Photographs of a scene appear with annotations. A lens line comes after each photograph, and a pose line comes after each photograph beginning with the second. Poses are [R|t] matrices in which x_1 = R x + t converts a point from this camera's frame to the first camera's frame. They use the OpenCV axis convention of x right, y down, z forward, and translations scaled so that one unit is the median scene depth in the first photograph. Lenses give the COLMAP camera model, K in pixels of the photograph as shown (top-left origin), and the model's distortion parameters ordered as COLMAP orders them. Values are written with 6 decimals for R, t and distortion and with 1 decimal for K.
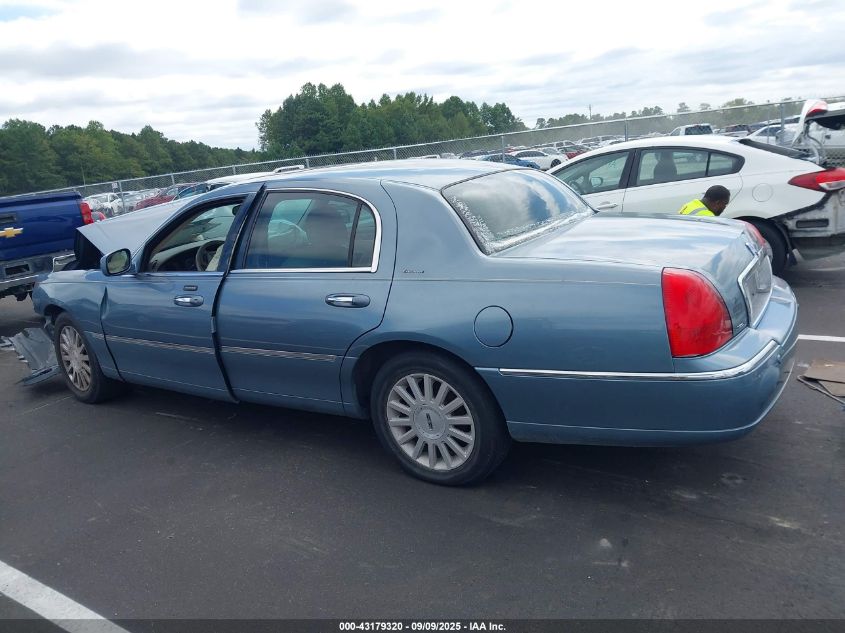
lens RADIAL K [[670.9, 0, 426.9], [0, 670.9, 311.0], [0, 0, 1]] dist [0.027665, -0.045770]
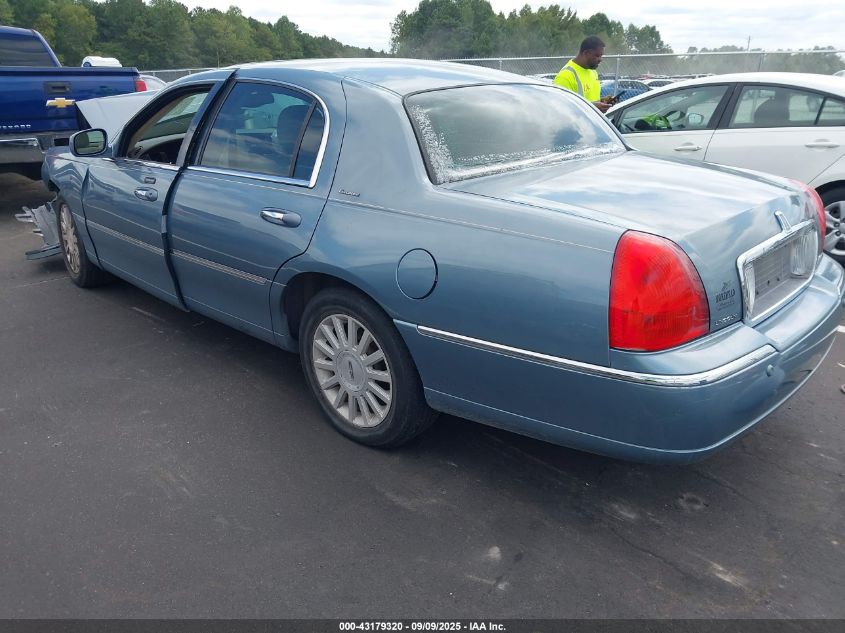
lens RADIAL K [[670.9, 0, 420.5], [0, 670.9, 322.1], [0, 0, 1]] dist [0.027665, -0.045770]
pose [[0.977730, 0.156480, -0.139851, 0.200162], [-0.136469, 0.980301, 0.142780, -0.031659], [0.159438, -0.120515, 0.979824, 0.169855]]
